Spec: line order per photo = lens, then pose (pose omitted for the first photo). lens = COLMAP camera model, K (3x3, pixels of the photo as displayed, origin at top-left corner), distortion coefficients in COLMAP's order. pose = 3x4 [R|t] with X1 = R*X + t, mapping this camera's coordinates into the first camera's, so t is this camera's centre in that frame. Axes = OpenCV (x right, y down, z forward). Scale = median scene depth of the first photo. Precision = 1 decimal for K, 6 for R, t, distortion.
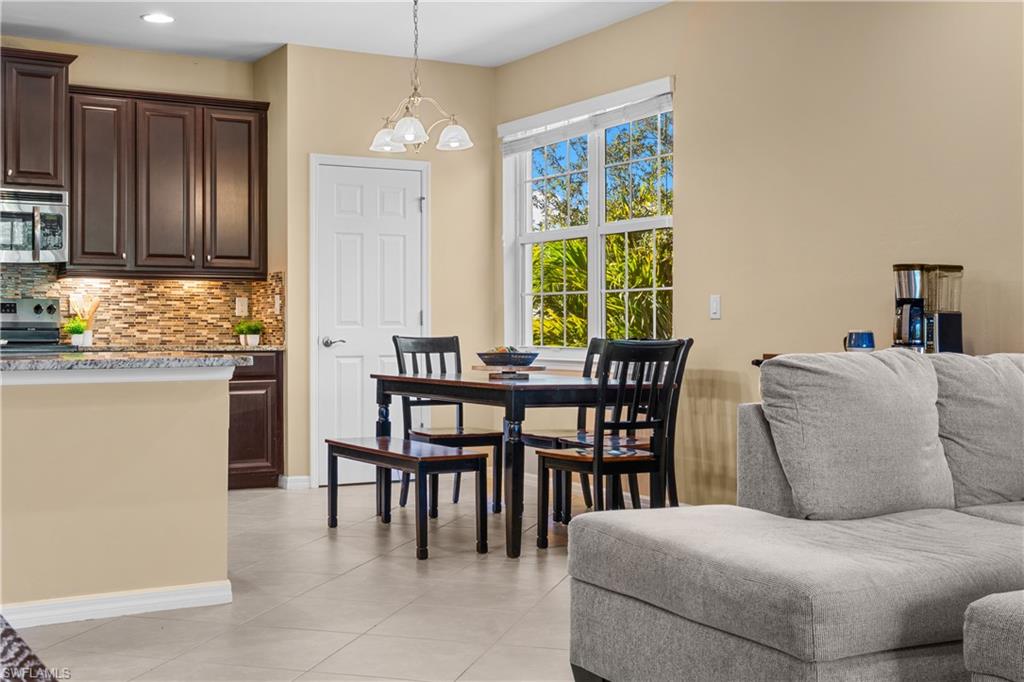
lens RADIAL K [[1227.8, 0, 501.6], [0, 1227.8, 331.3], [0, 0, 1]] dist [-0.004305, 0.000000]
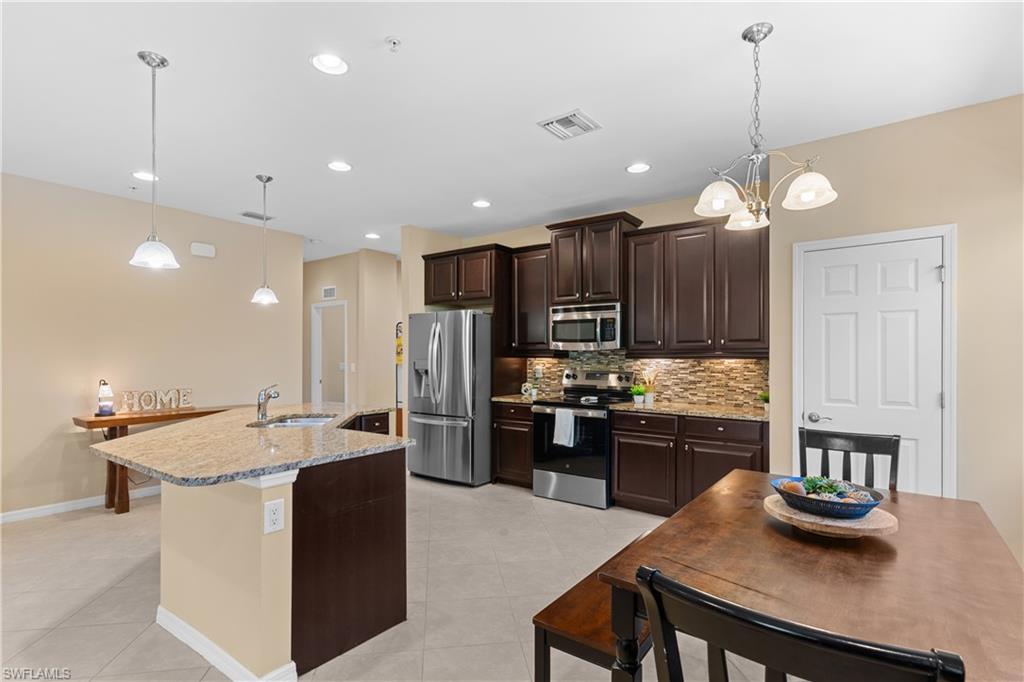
lens RADIAL K [[487.7, 0, 521.1], [0, 487.7, 360.2], [0, 0, 1]] dist [0.004486, -0.000915]
pose [[0.410367, 0.007849, -0.911887, 0.147149], [-0.004559, 0.999968, 0.006556, -0.044979], [0.911909, 0.001467, 0.410390, 0.625158]]
